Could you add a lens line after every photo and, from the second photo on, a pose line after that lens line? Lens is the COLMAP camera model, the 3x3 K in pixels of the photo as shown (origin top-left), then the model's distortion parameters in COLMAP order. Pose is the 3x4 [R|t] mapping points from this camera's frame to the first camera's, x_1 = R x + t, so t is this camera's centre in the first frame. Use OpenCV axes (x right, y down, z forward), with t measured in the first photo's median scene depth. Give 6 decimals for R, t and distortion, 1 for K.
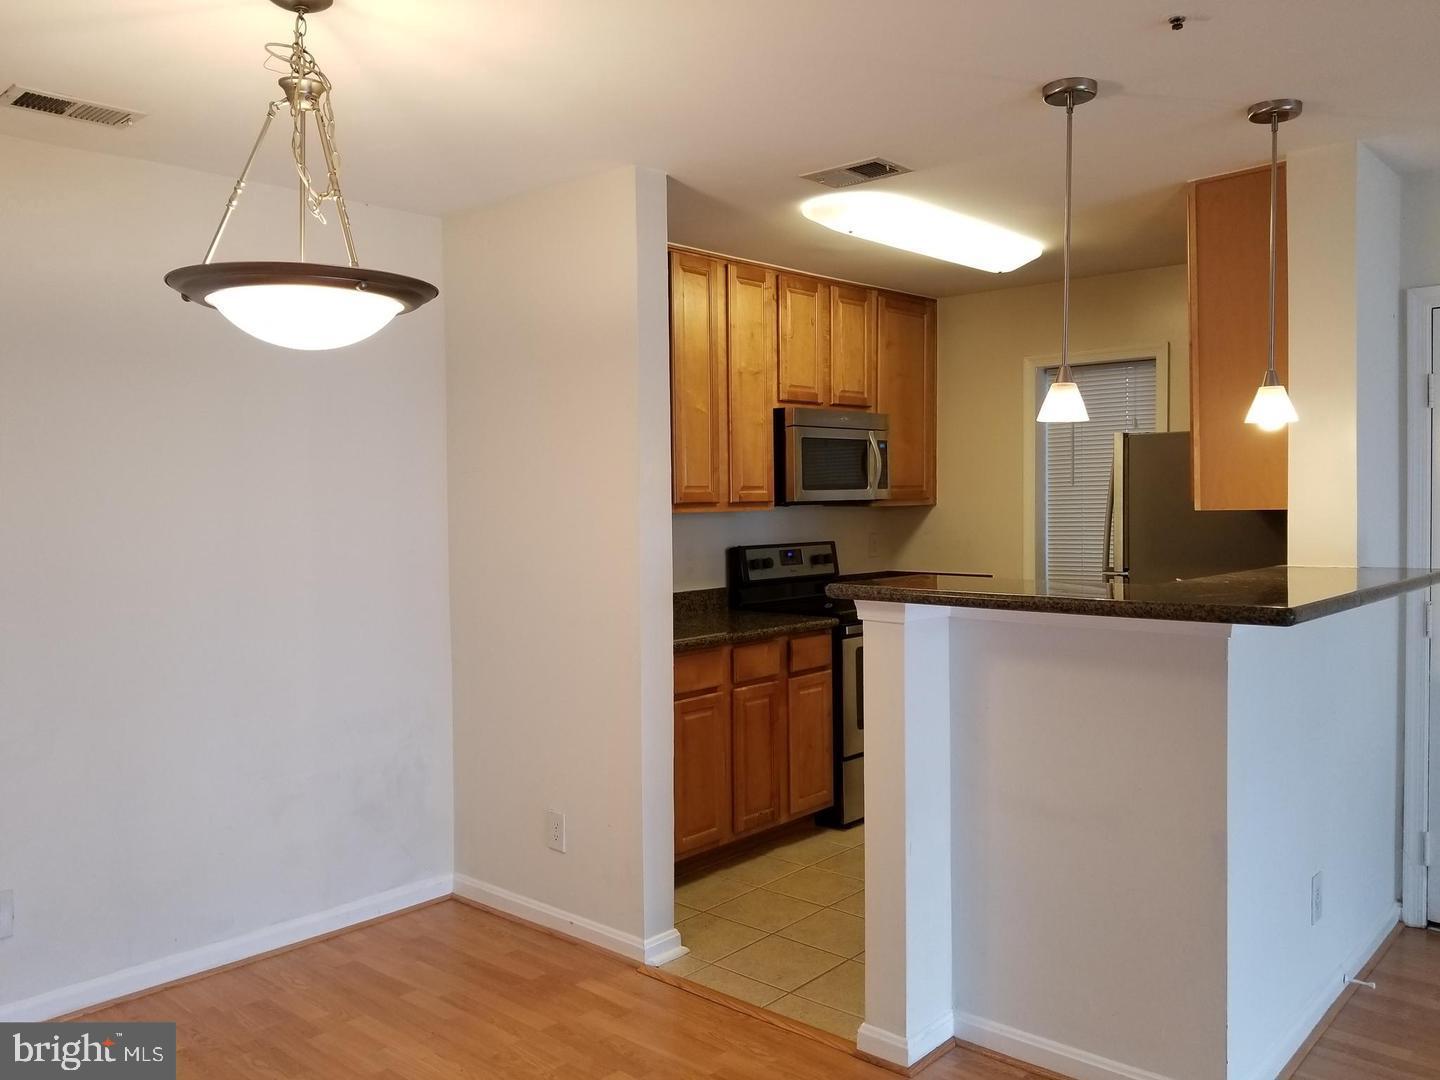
lens RADIAL K [[1123.1, 0, 714.7], [0, 1123.1, 528.2], [0, 0, 1]] dist [0.066684, -0.127327]
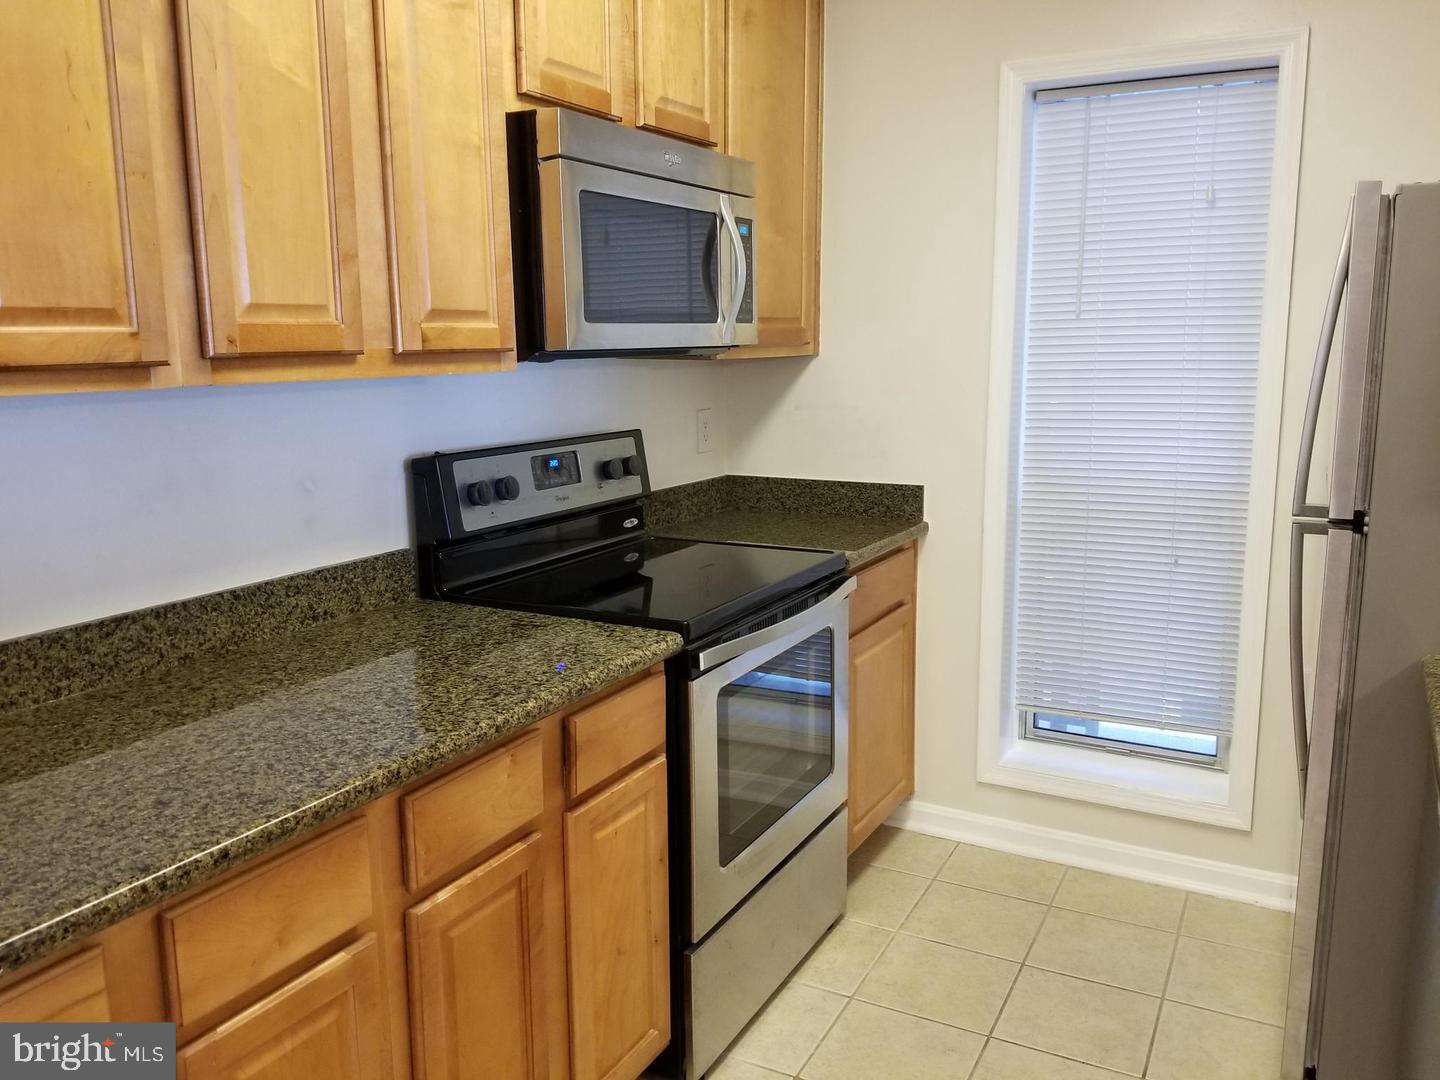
lens RADIAL K [[1118.7, 0, 720.8], [0, 1118.7, 530.5], [0, 0, 1]] dist [0.078914, -0.153457]
pose [[0.973228, -0.035185, 0.227134, 0.030488], [0.003286, 0.990242, 0.139316, -0.015446], [-0.229819, -0.134840, 0.963847, 0.582829]]
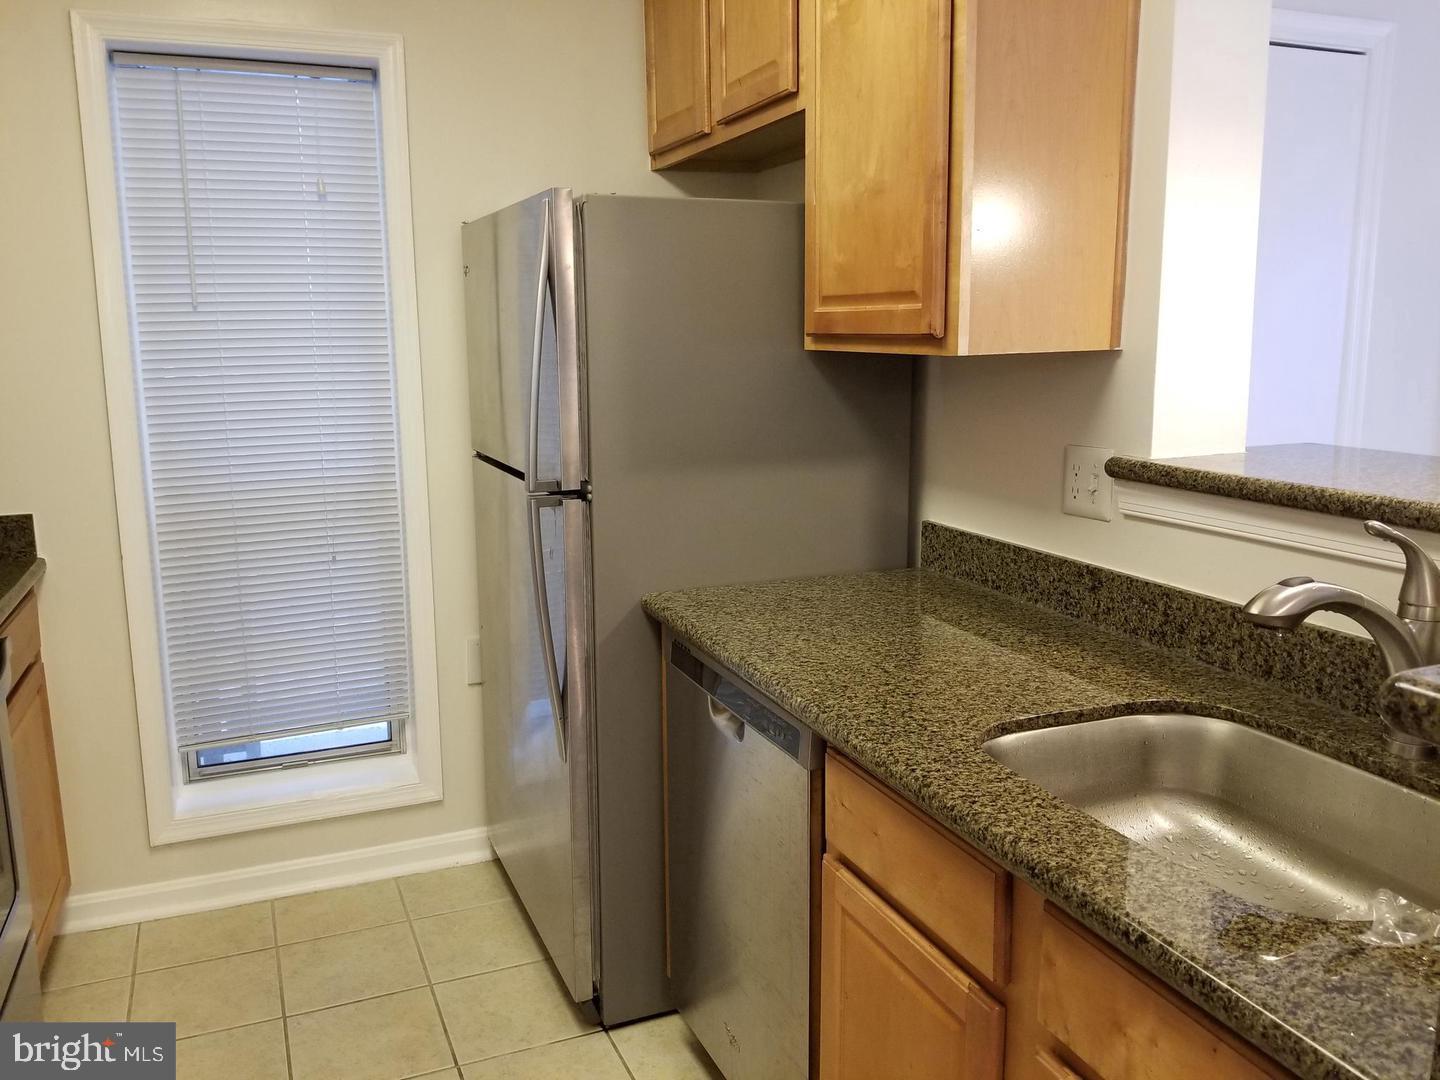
lens RADIAL K [[1132.6, 0, 691.6], [0, 1132.6, 528.5], [0, 0, 1]] dist [0.067420, -0.135345]
pose [[0.444981, -0.147986, 0.883228, -0.040974], [0.031359, 0.988222, 0.149778, -0.014143], [-0.894991, -0.038951, 0.444381, 0.668215]]
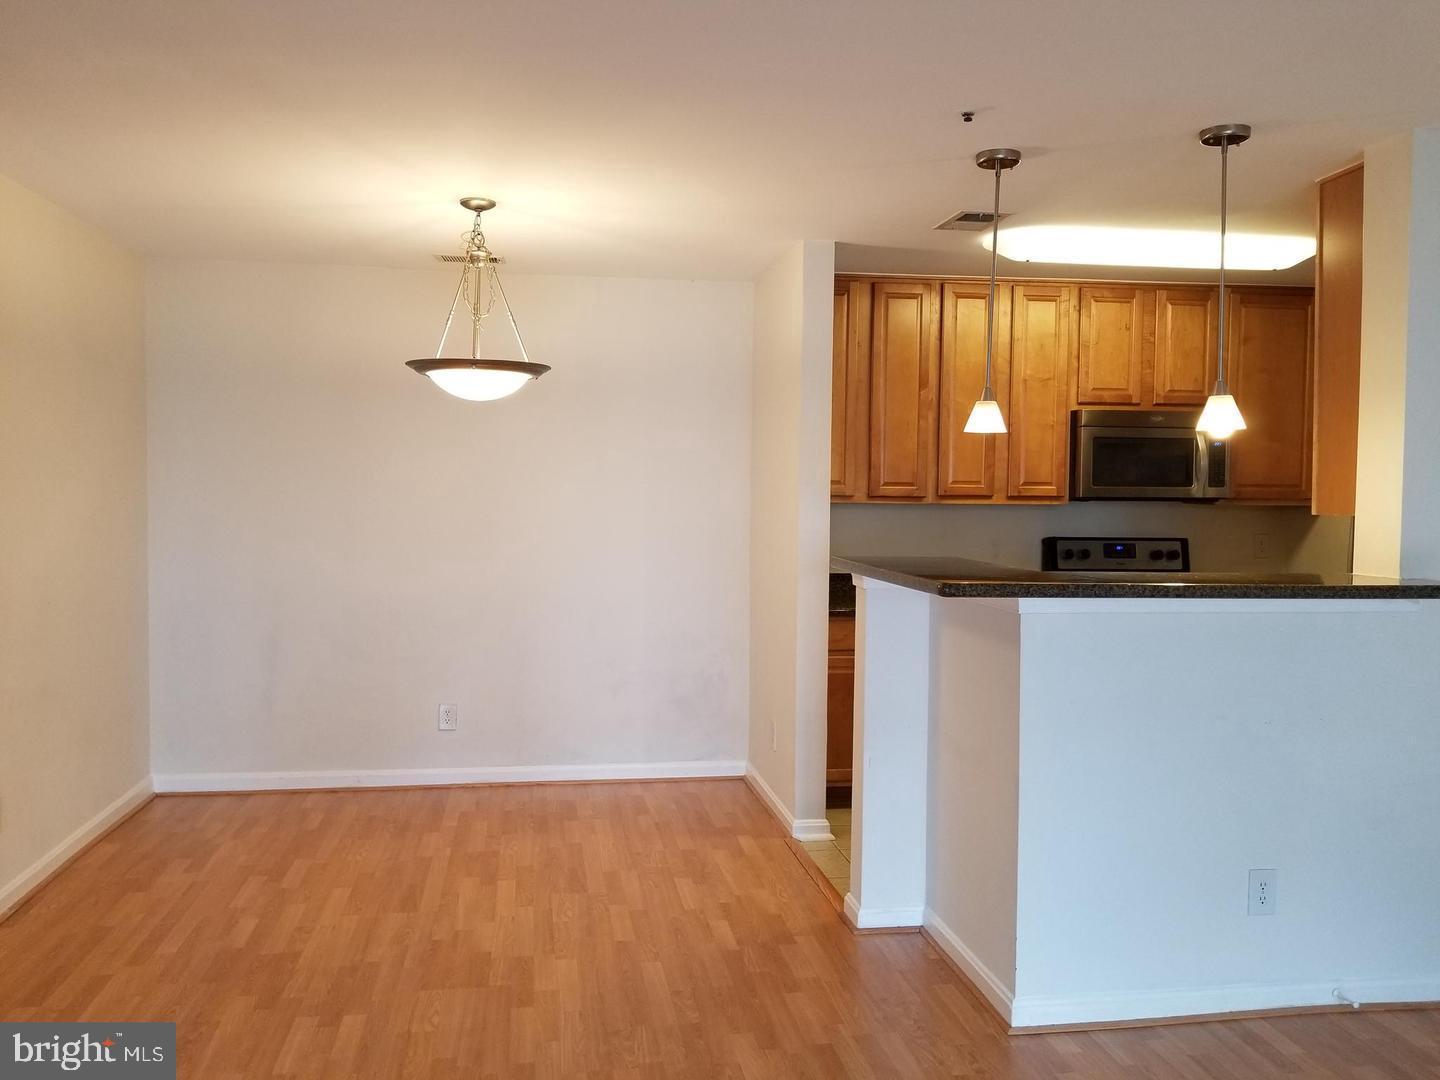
lens RADIAL K [[1139.0, 0, 716.2], [0, 1139.0, 533.3], [0, 0, 1]] dist [0.060712, -0.117627]
pose [[0.776158, 0.048211, -0.628693, 0.493099], [-0.039703, 0.998831, 0.027579, -0.005217], [0.629287, 0.003555, 0.777165, -0.077047]]
